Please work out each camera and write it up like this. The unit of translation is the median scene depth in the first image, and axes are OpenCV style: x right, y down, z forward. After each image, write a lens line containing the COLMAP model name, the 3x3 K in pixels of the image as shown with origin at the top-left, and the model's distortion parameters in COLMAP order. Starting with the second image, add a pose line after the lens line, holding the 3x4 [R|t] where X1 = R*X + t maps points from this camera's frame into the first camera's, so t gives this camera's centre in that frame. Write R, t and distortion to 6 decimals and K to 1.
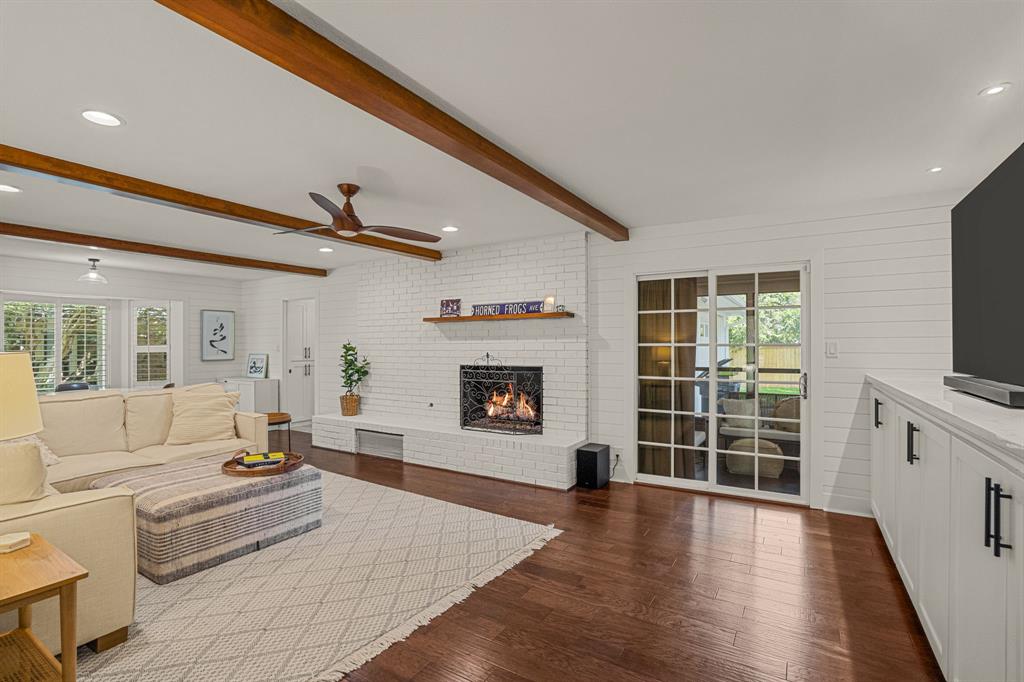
lens RADIAL K [[478.5, 0, 512.0], [0, 478.5, 341.0], [0, 0, 1]] dist [-0.060145, 0.025403]
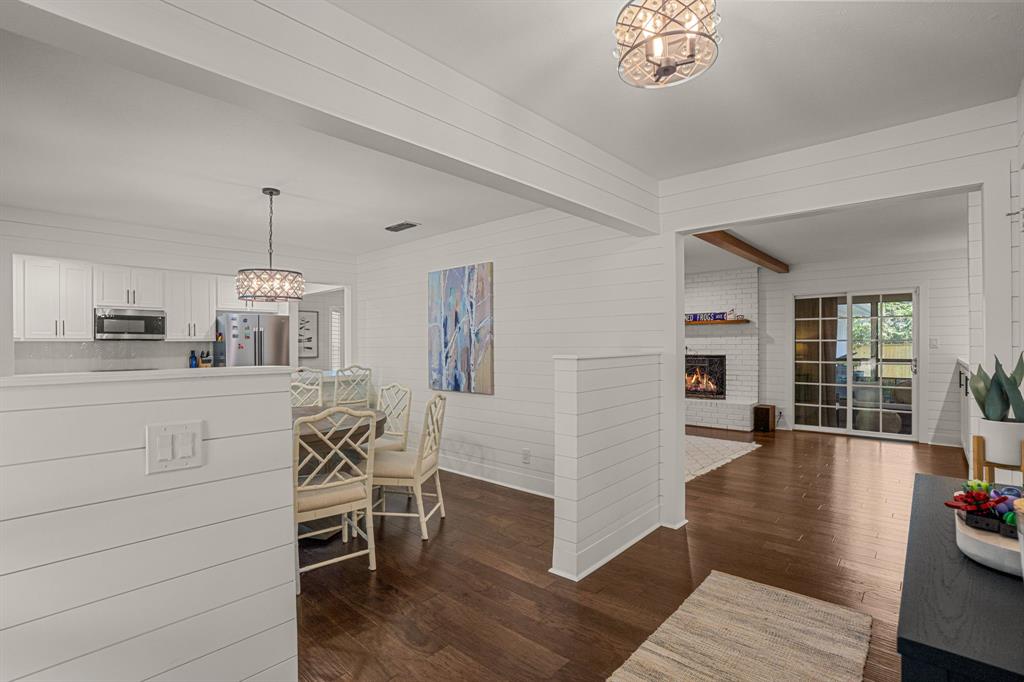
lens RADIAL K [[478.5, 0, 512.0], [0, 478.5, 341.0], [0, 0, 1]] dist [-0.060145, 0.025403]
pose [[0.983199, -0.001955, -0.182528, -0.362962], [0.002425, 0.999994, 0.002355, 0.003720], [0.182522, -0.002758, 0.983198, -0.668601]]
